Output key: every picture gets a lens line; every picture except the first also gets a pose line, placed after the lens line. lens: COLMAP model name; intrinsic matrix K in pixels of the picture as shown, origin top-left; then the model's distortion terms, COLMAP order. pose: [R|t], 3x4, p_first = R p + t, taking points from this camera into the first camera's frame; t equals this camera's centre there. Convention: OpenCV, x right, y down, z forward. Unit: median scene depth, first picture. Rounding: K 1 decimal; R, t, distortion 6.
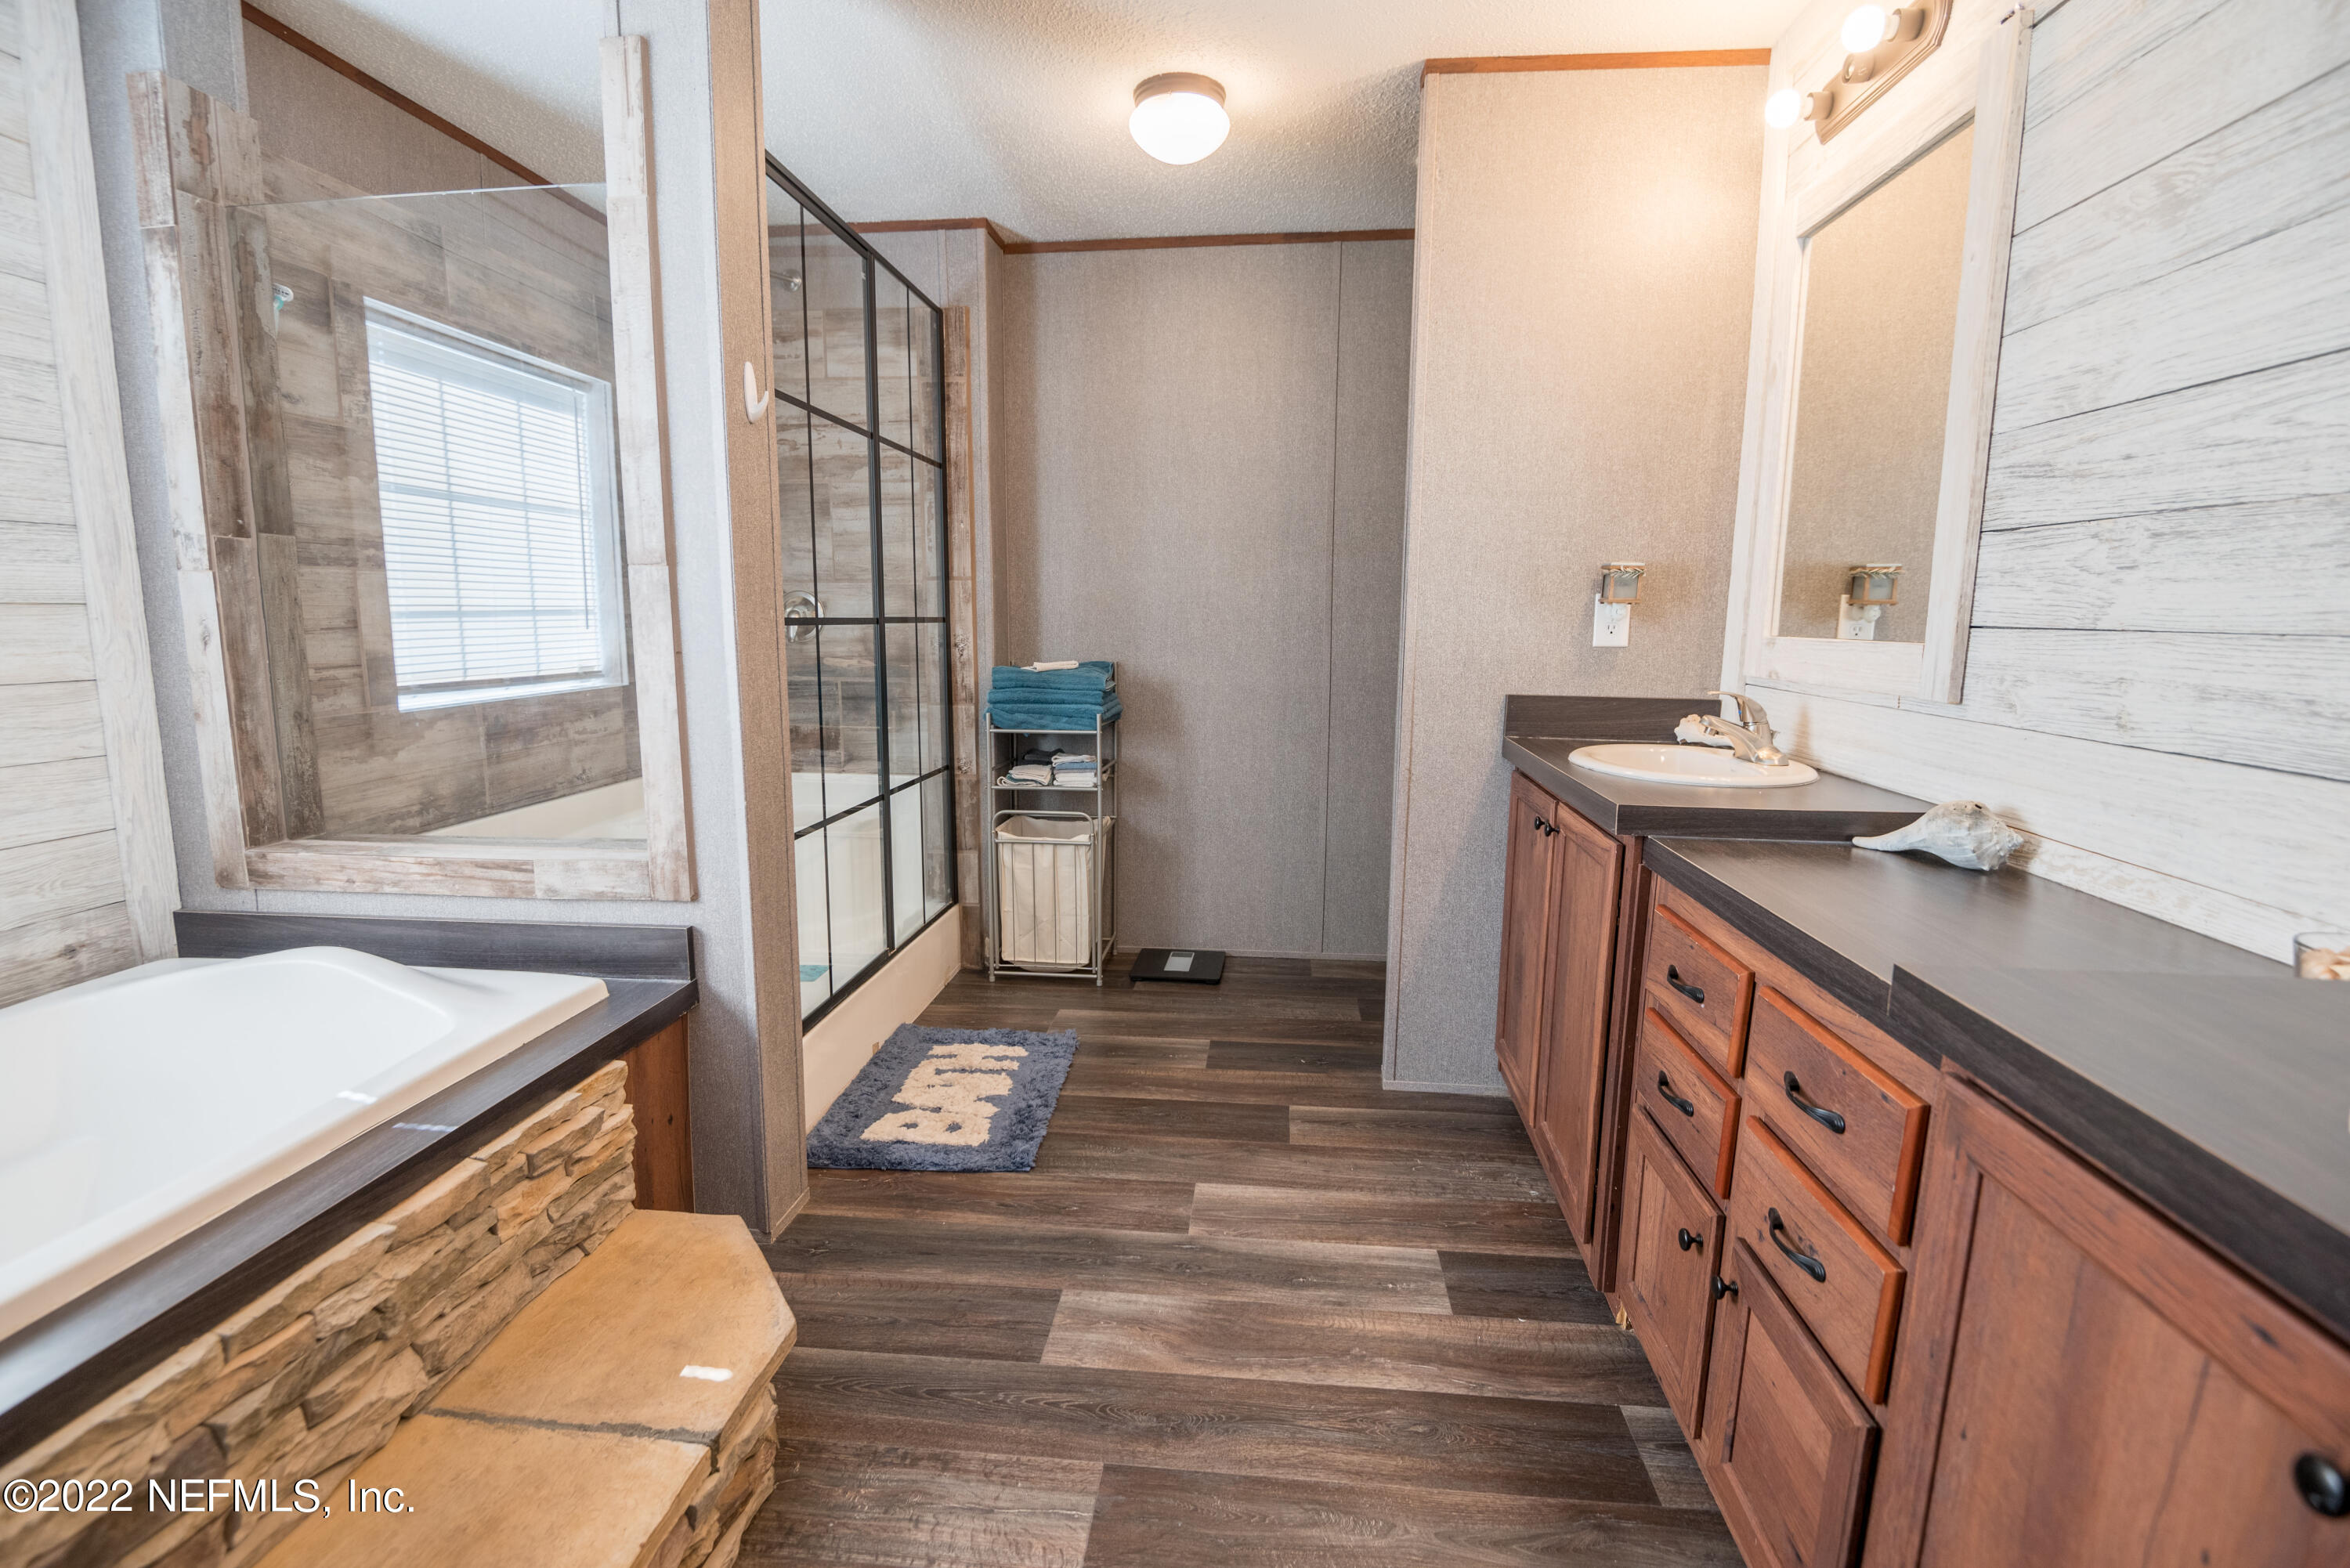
lens RADIAL K [[1085.8, 0, 1178.2], [0, 1085.8, 773.4], [0, 0, 1]] dist [-0.009216, -0.008523]
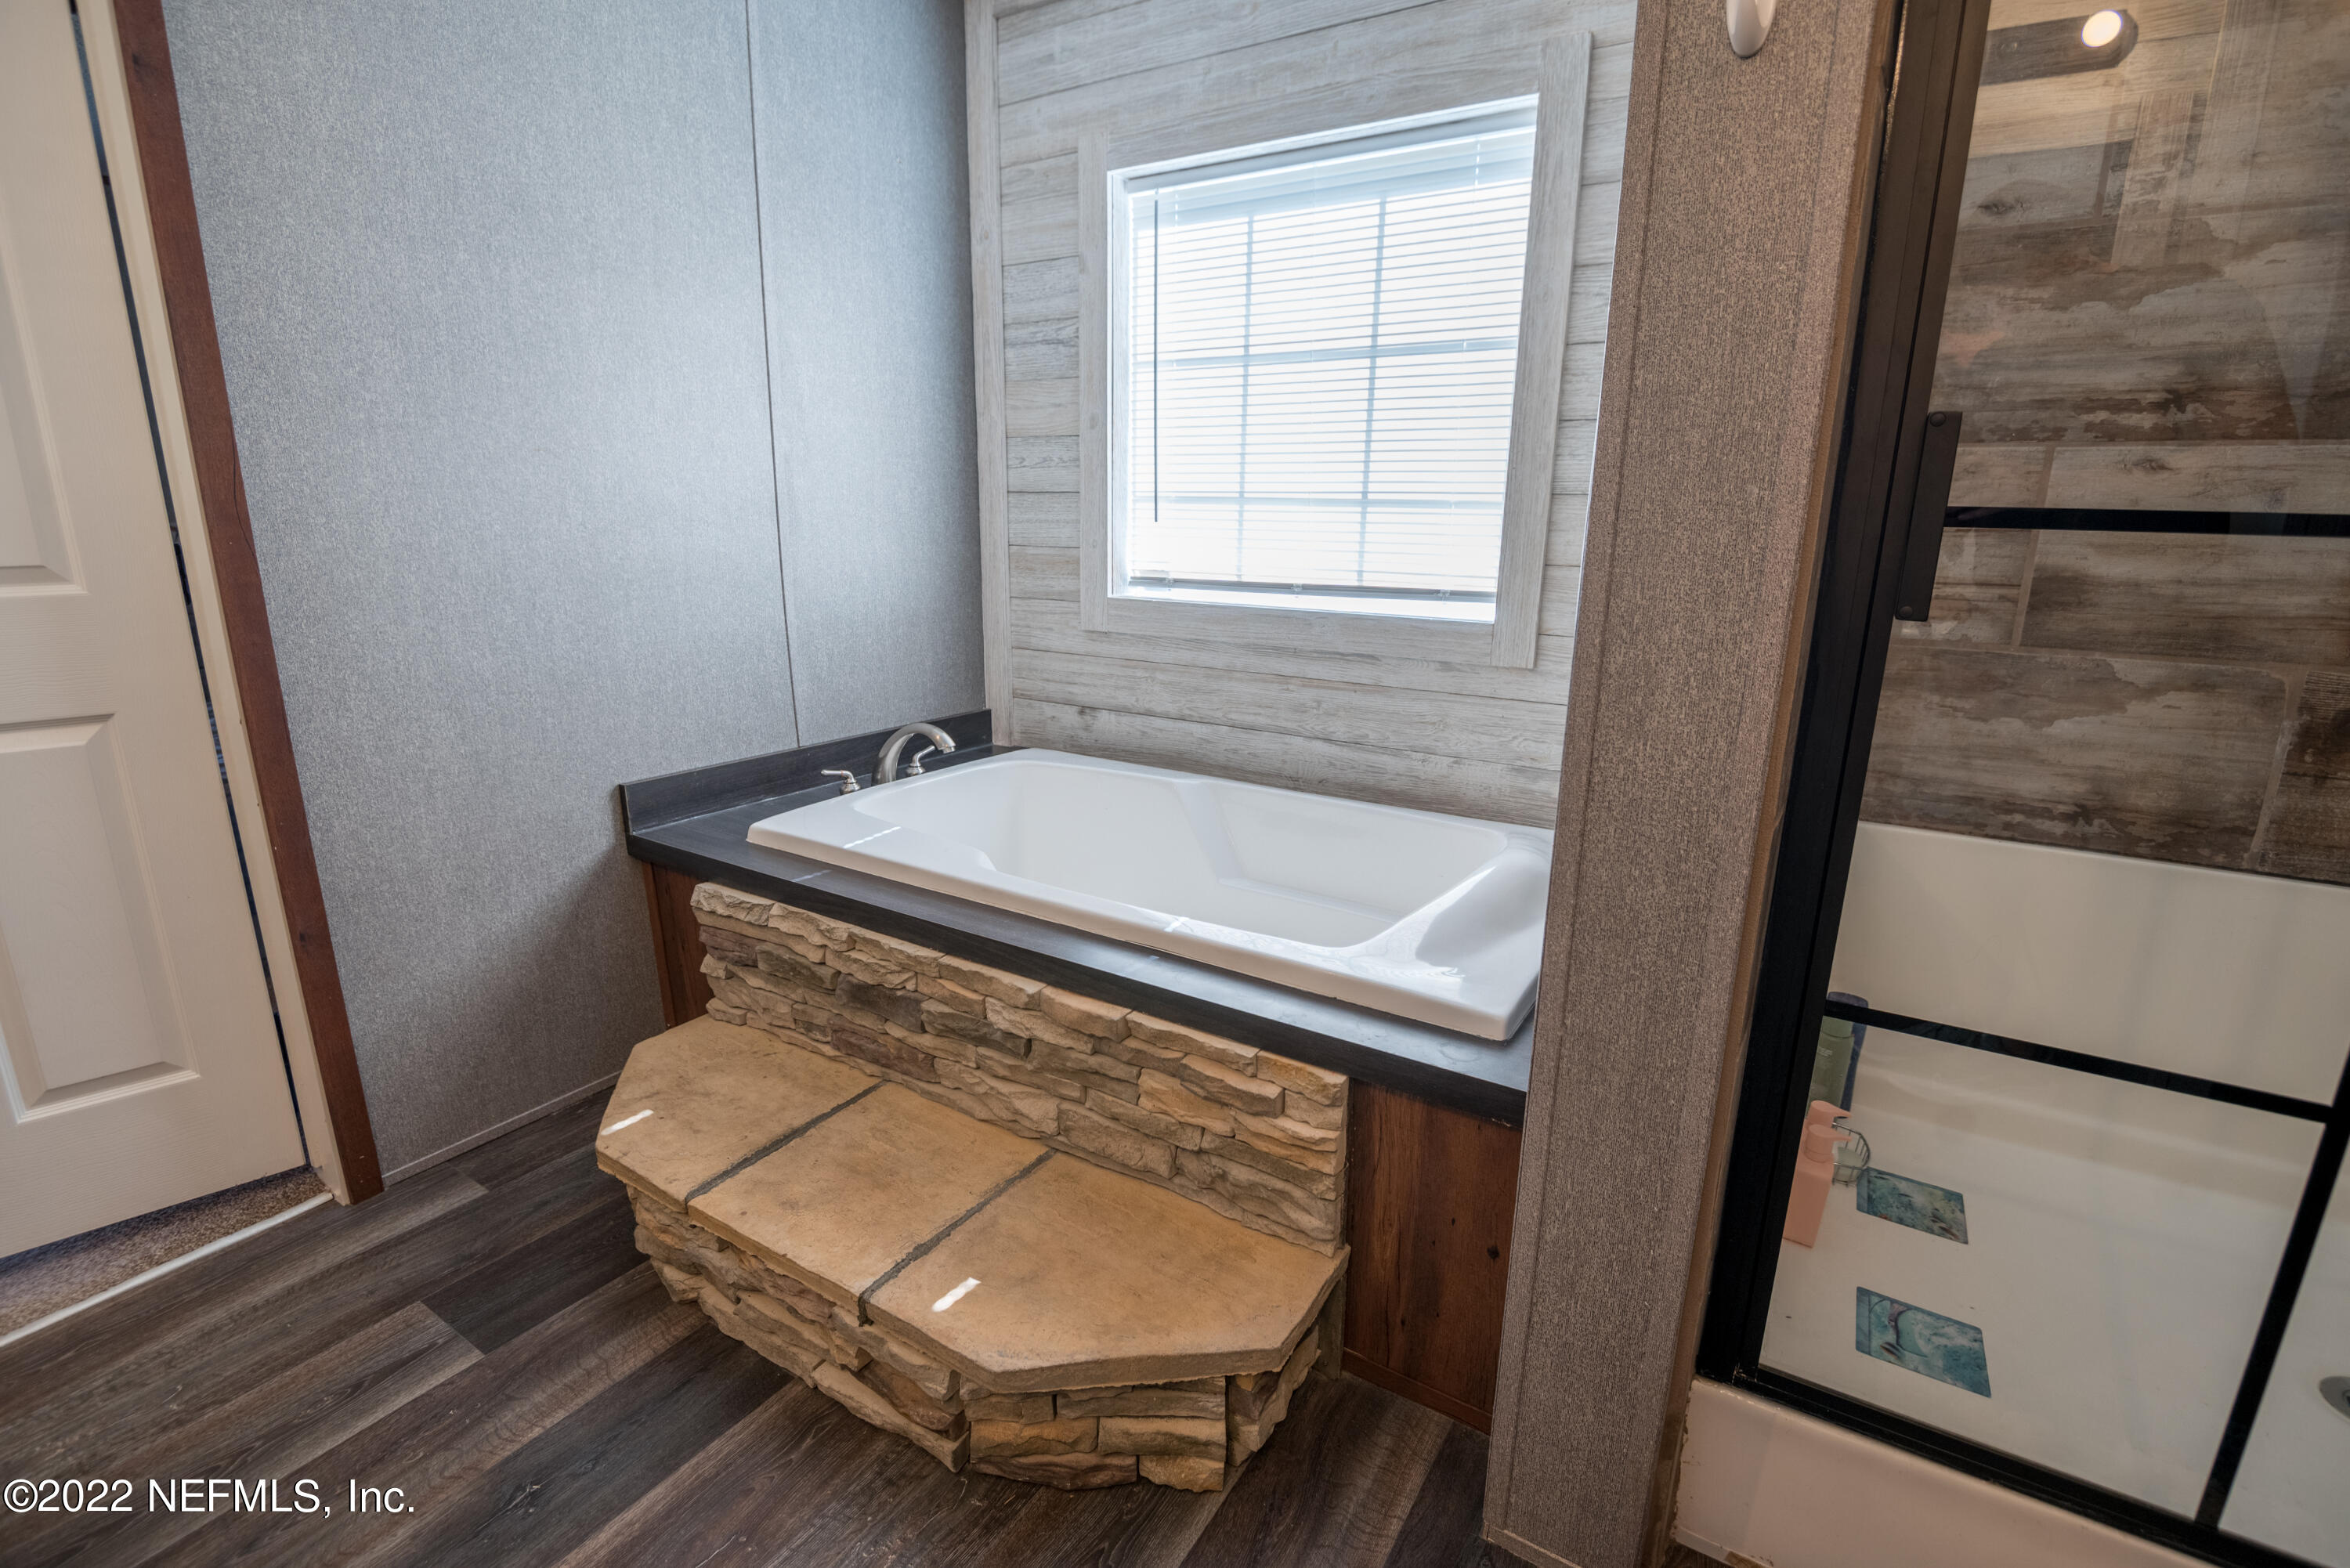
lens RADIAL K [[1085.8, 0, 1179.0], [0, 1085.8, 781.9], [0, 0, 1]] dist [-0.009216, -0.008523]
pose [[-0.457111, 0.207664, -0.864827, 0.178287], [-0.140889, 0.943177, 0.300945, -0.162672], [0.878180, 0.259410, -0.401879, 1.200333]]
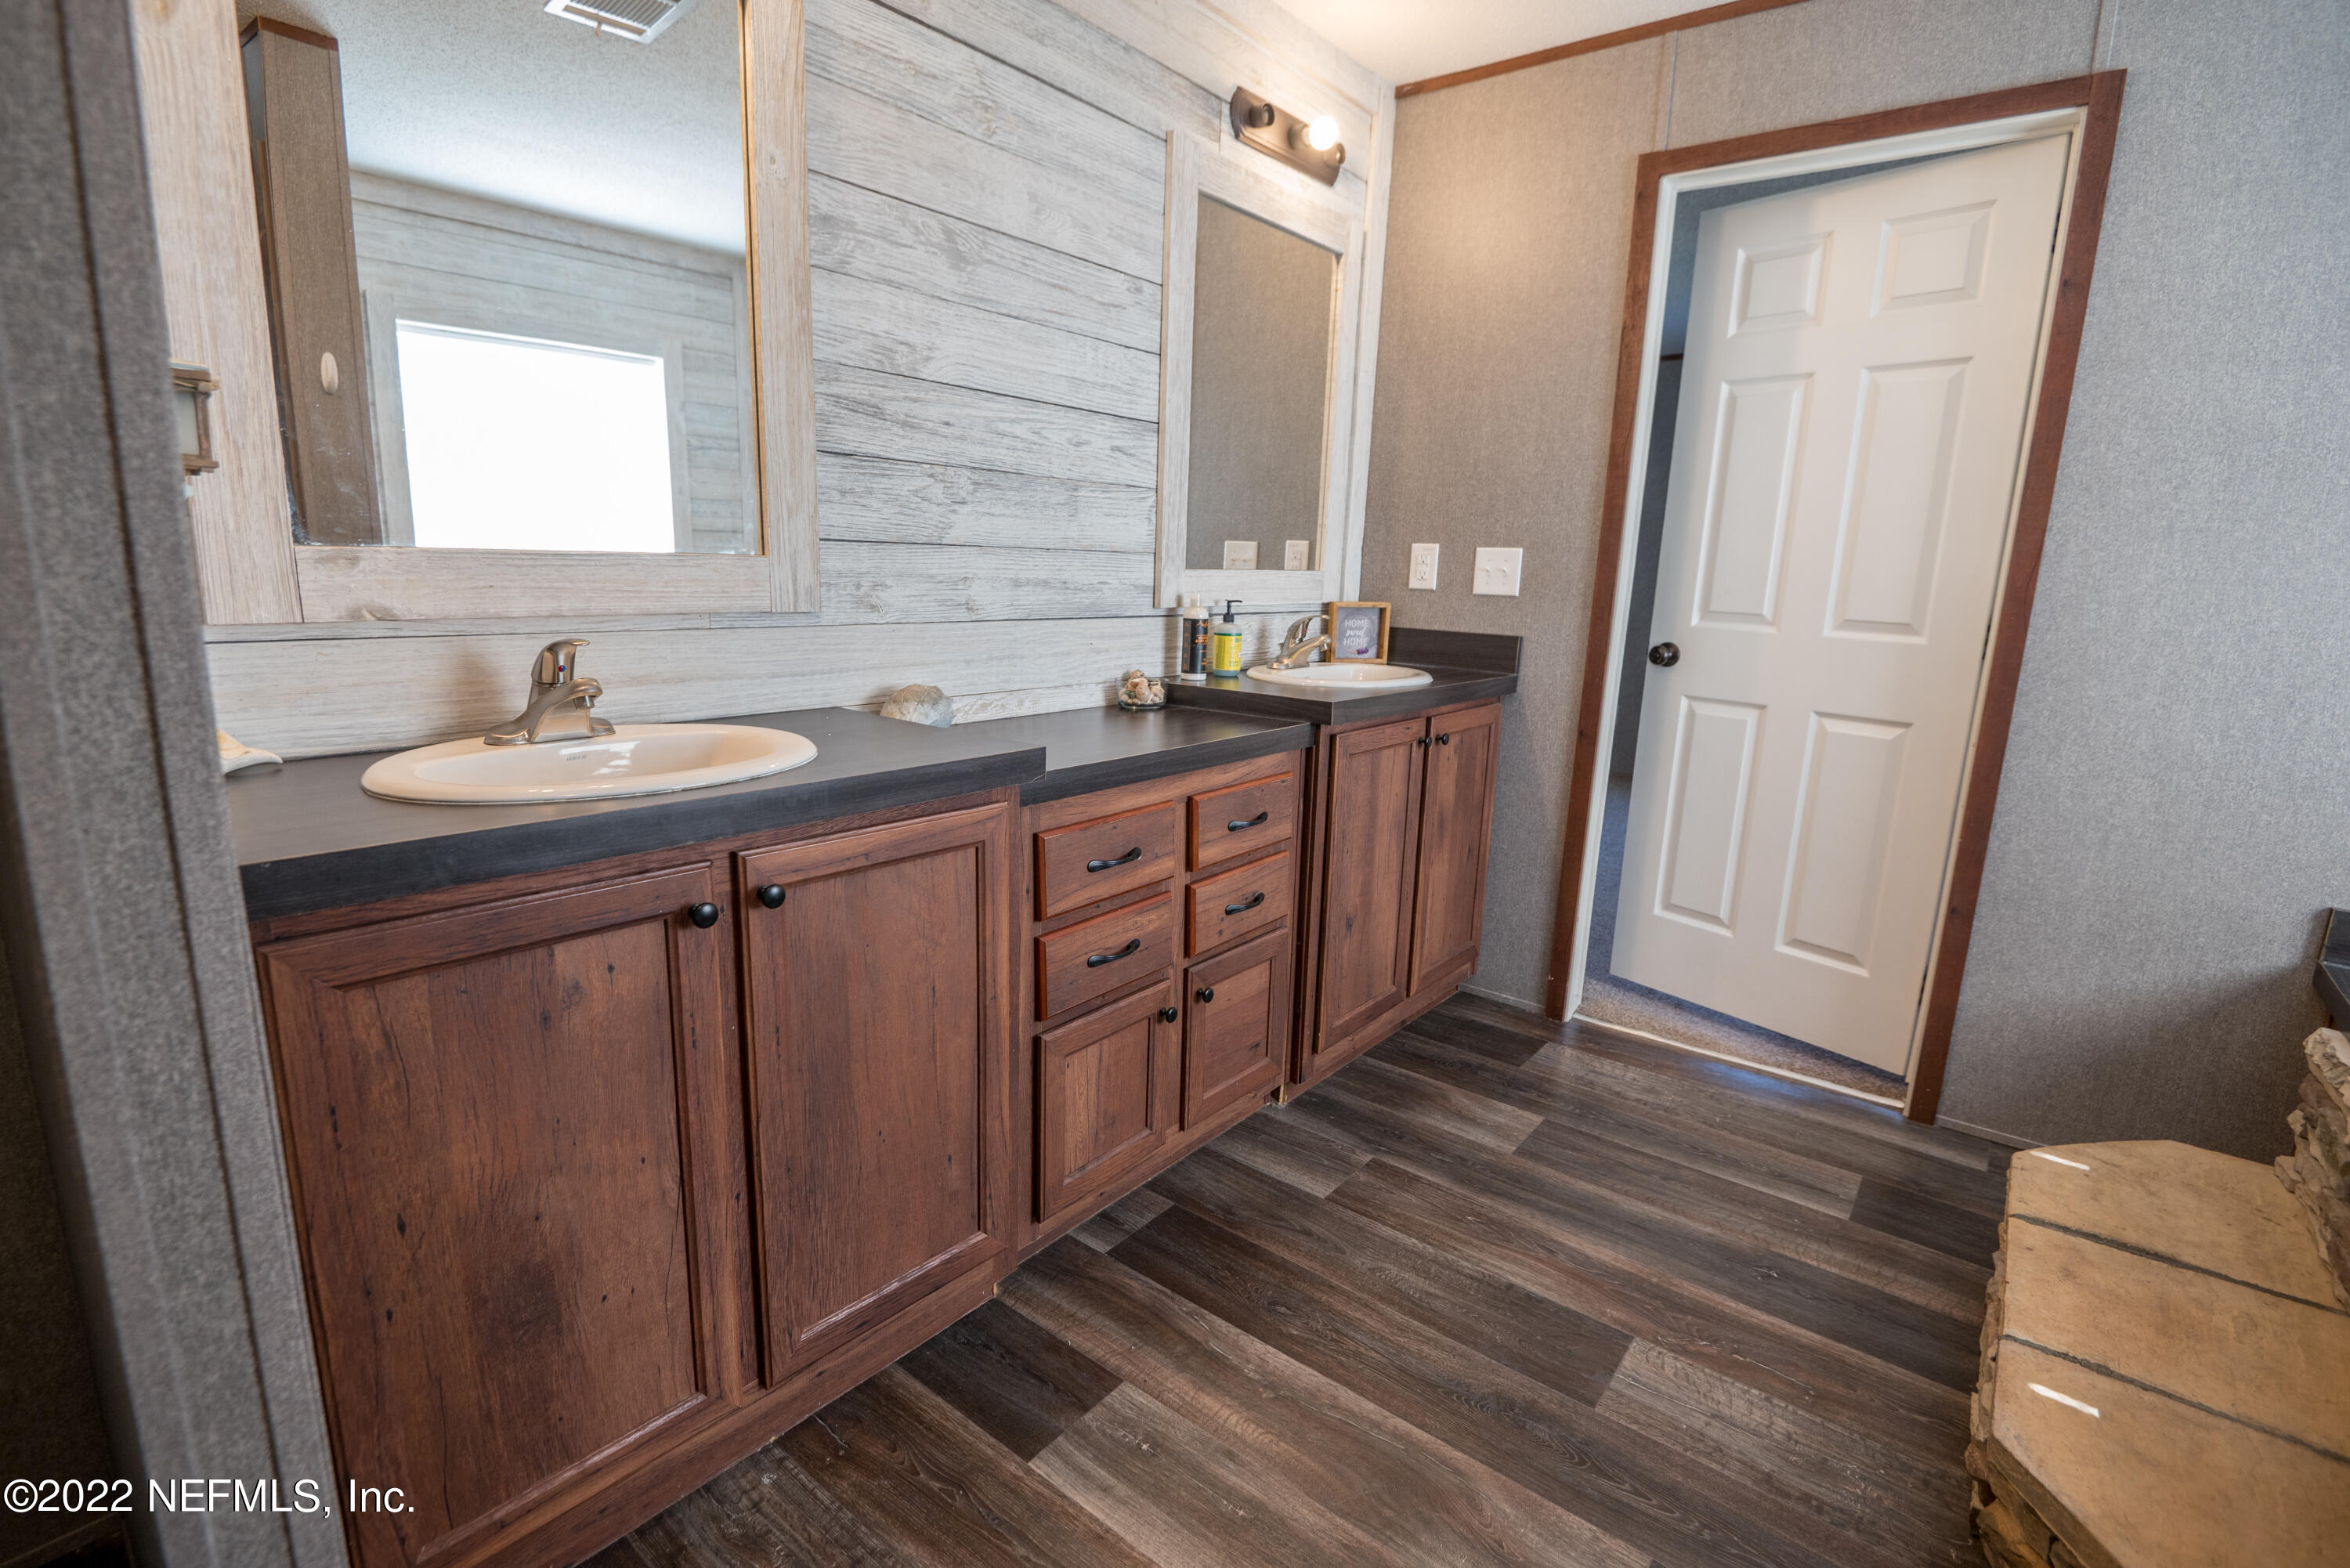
lens RADIAL K [[1085.8, 0, 1166.7], [0, 1085.8, 784.8], [0, 0, 1]] dist [-0.009216, -0.008523]
pose [[-0.830696, -0.147594, 0.536806, -0.173519], [0.042204, 0.944749, 0.325068, -0.233172], [-0.555125, 0.292687, -0.778570, 1.659390]]
